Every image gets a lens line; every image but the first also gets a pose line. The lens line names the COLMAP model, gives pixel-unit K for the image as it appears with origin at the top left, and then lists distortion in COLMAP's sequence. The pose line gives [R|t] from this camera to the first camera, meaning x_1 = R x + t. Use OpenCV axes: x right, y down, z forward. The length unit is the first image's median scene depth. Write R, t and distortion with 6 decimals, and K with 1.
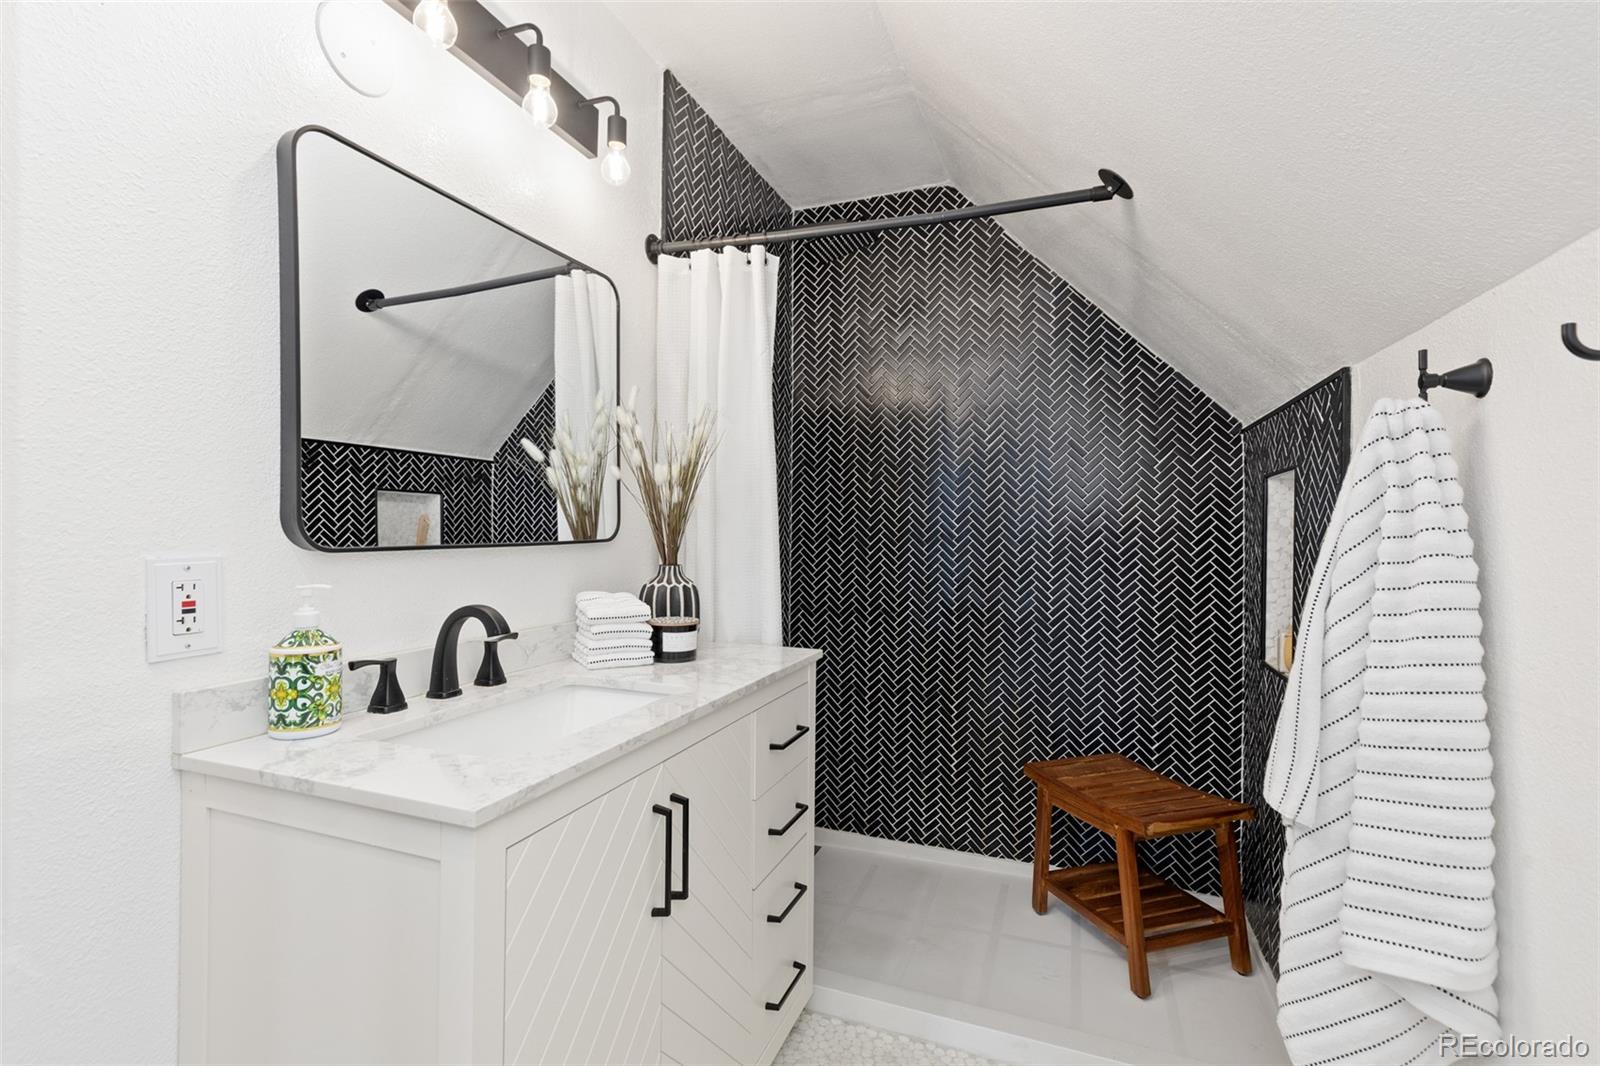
lens RADIAL K [[736.6, 0, 799.6], [0, 736.6, 534.2], [0, 0, 1]] dist [0.015975, -0.002959]
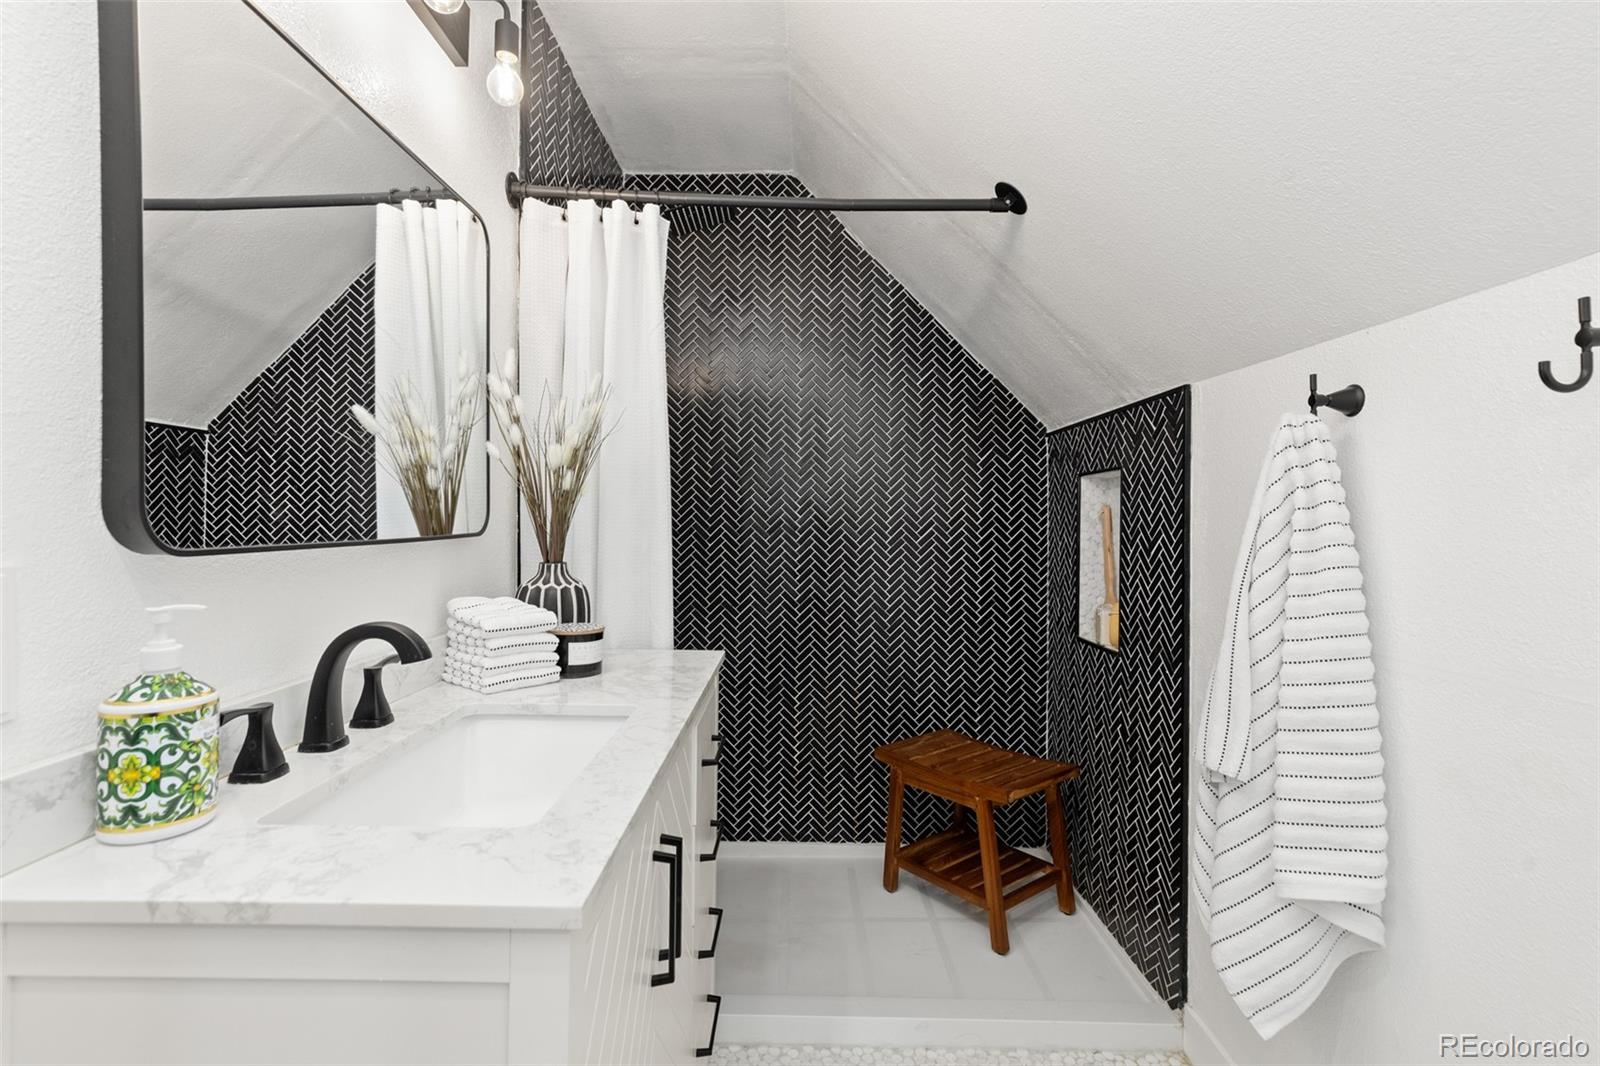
lens RADIAL K [[736.6, 0, 794.8], [0, 736.6, 522.1], [0, 0, 1]] dist [0.015975, -0.002959]
pose [[0.935779, 0.000812, 0.352587, -0.213315], [-0.000201, 0.999998, -0.001771, -0.003507], [-0.352588, 0.001587, 0.935777, 0.099632]]
